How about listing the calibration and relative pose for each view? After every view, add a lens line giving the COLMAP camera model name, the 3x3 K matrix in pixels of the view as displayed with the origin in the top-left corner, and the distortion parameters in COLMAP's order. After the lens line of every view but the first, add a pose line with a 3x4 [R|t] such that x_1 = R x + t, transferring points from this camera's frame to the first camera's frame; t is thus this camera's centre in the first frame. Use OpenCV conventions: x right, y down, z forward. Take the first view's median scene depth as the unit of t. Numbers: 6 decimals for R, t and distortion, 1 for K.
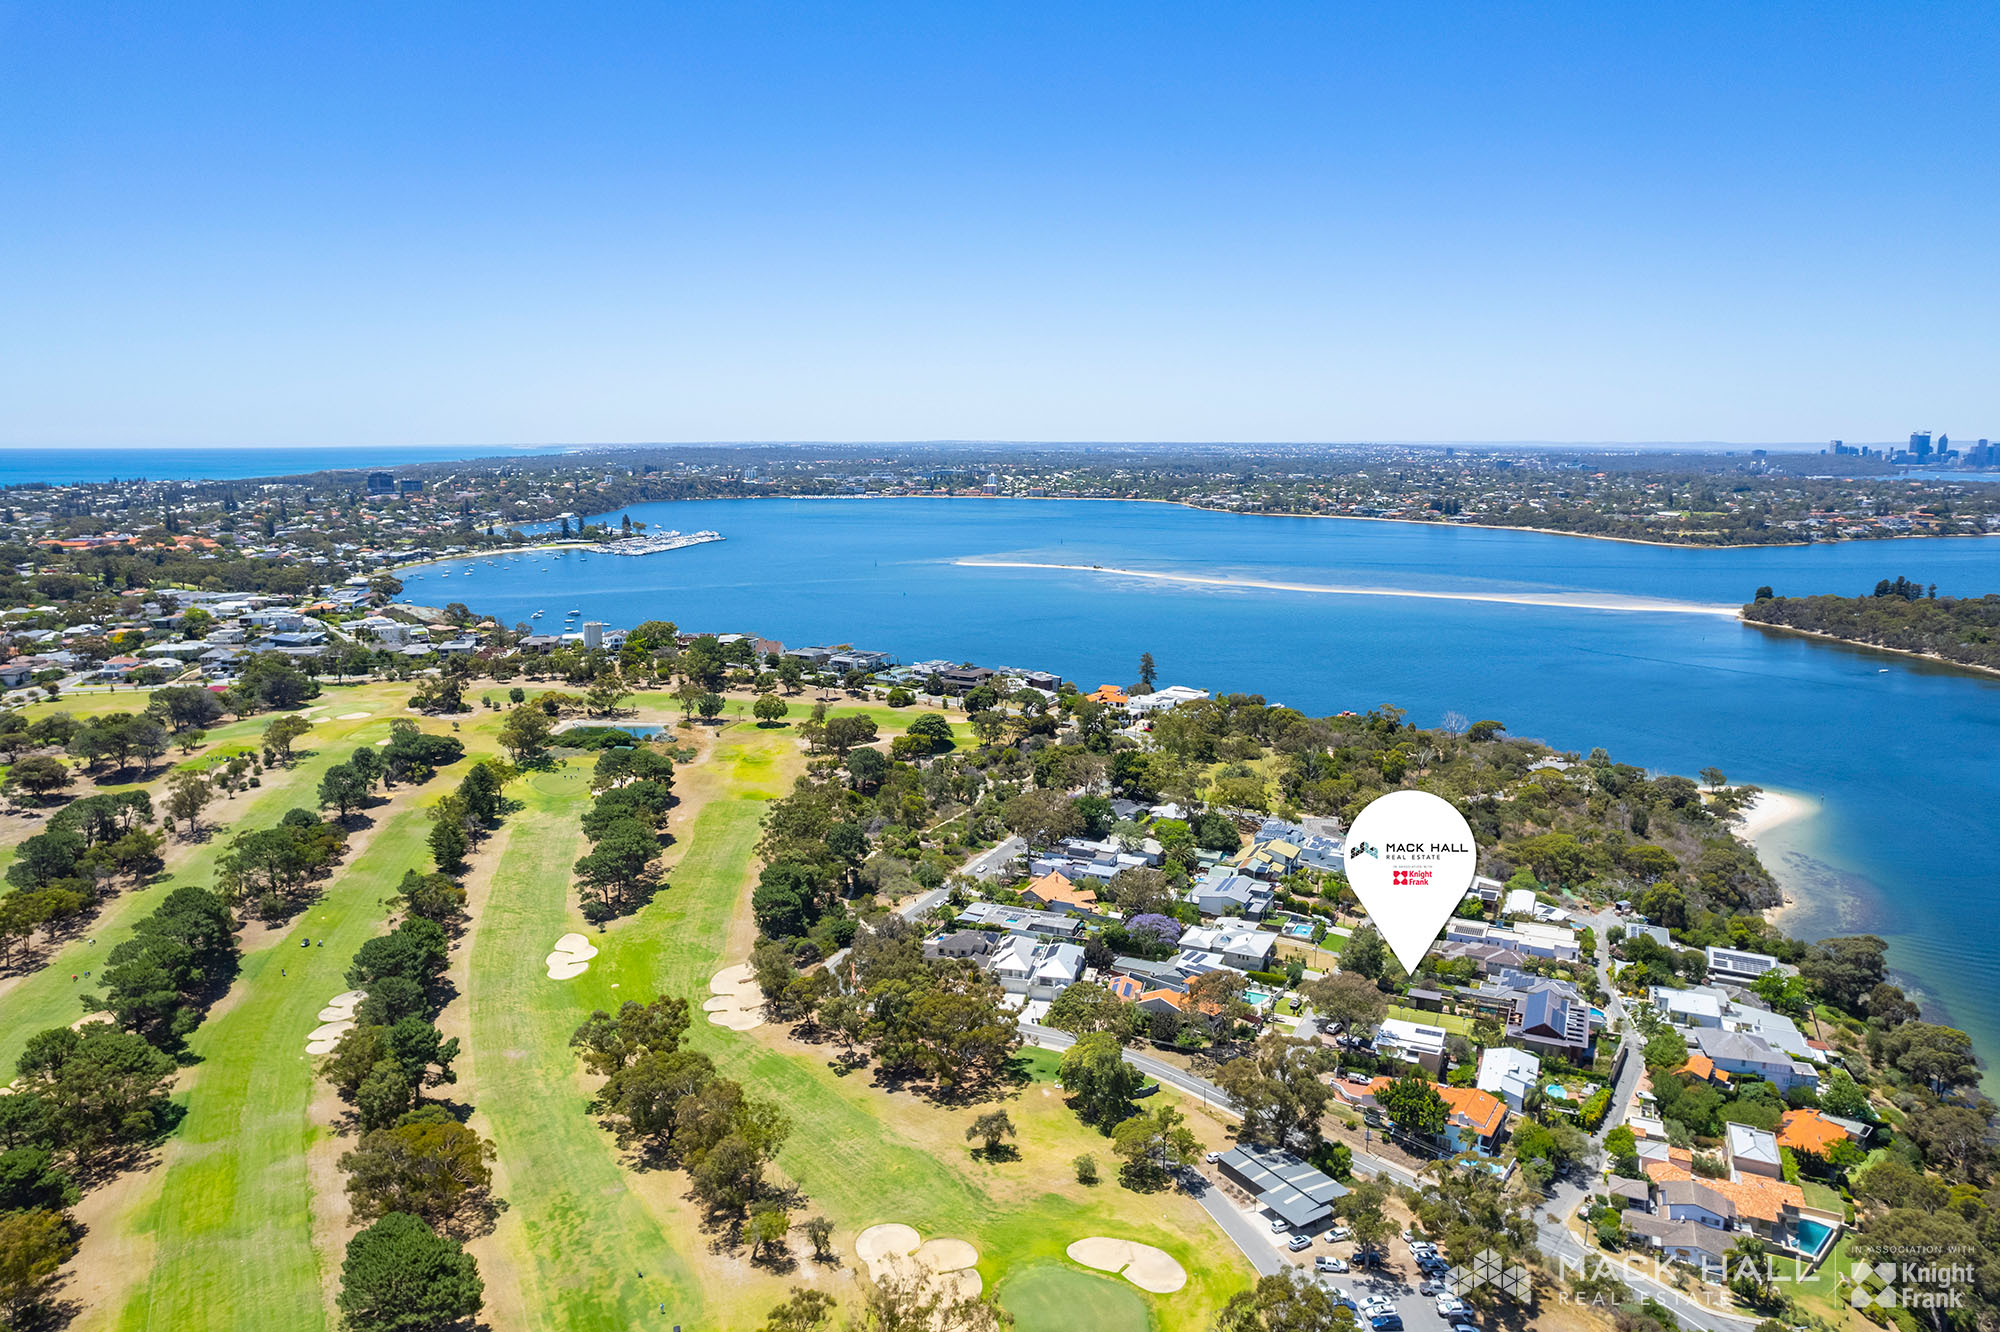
lens RADIAL K [[1320.1, 0, 1003.9], [0, 1320.1, 670.8], [0, 0, 1]] dist [-0.082927, 0.074129]
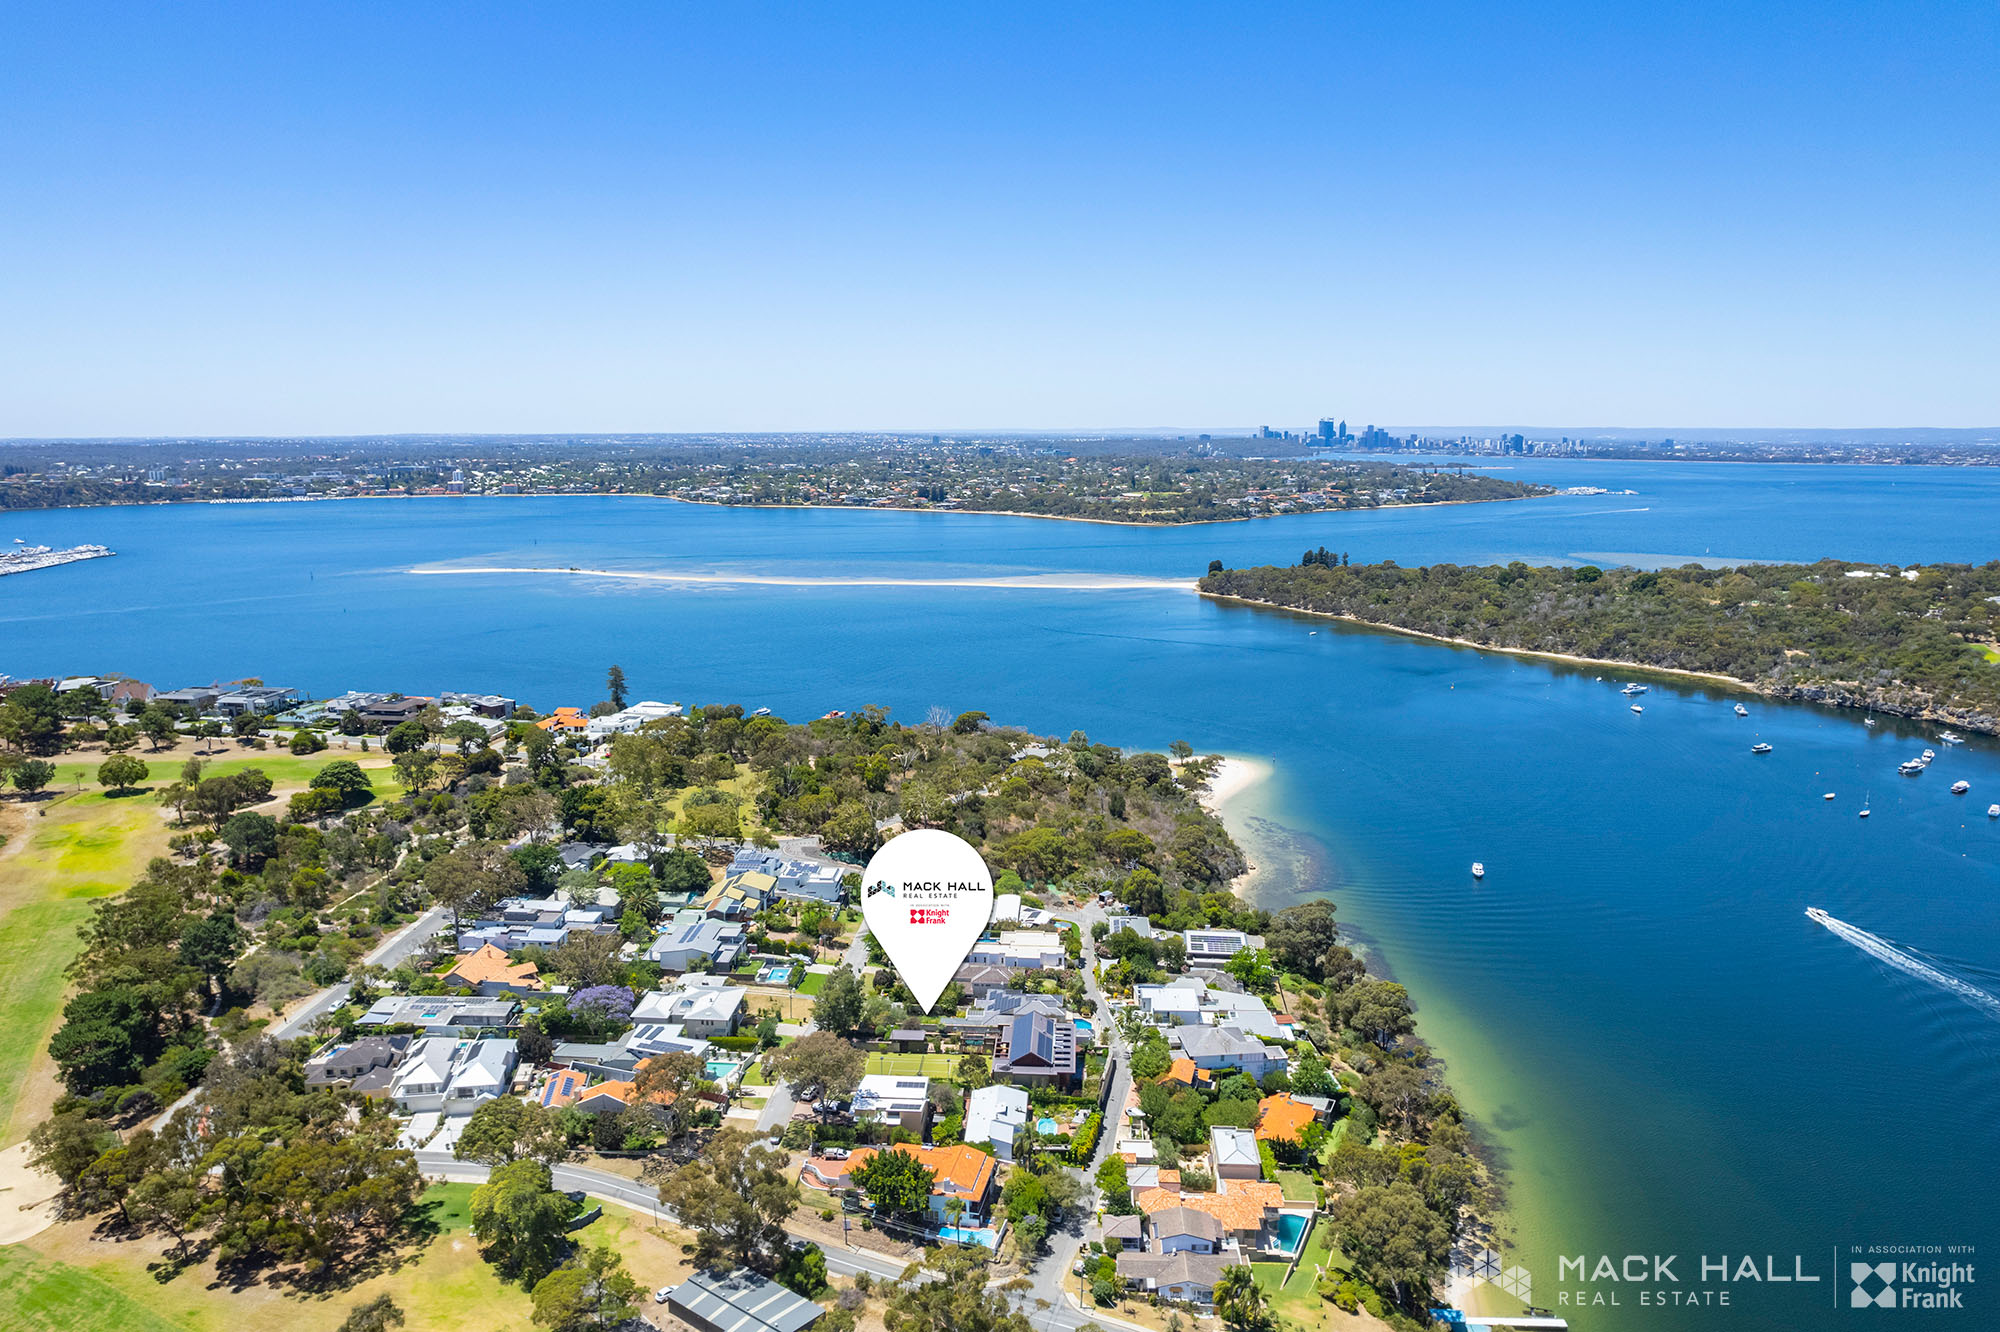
lens RADIAL K [[1287.7, 0, 1021.5], [0, 1287.7, 664.2], [0, 0, 1]] dist [-0.068064, 0.051482]
pose [[0.928033, -0.068442, 0.366155, 0.064367], [0.065856, 0.997637, 0.019564, -0.018947], [-0.366629, 0.005957, 0.930348, 0.099984]]
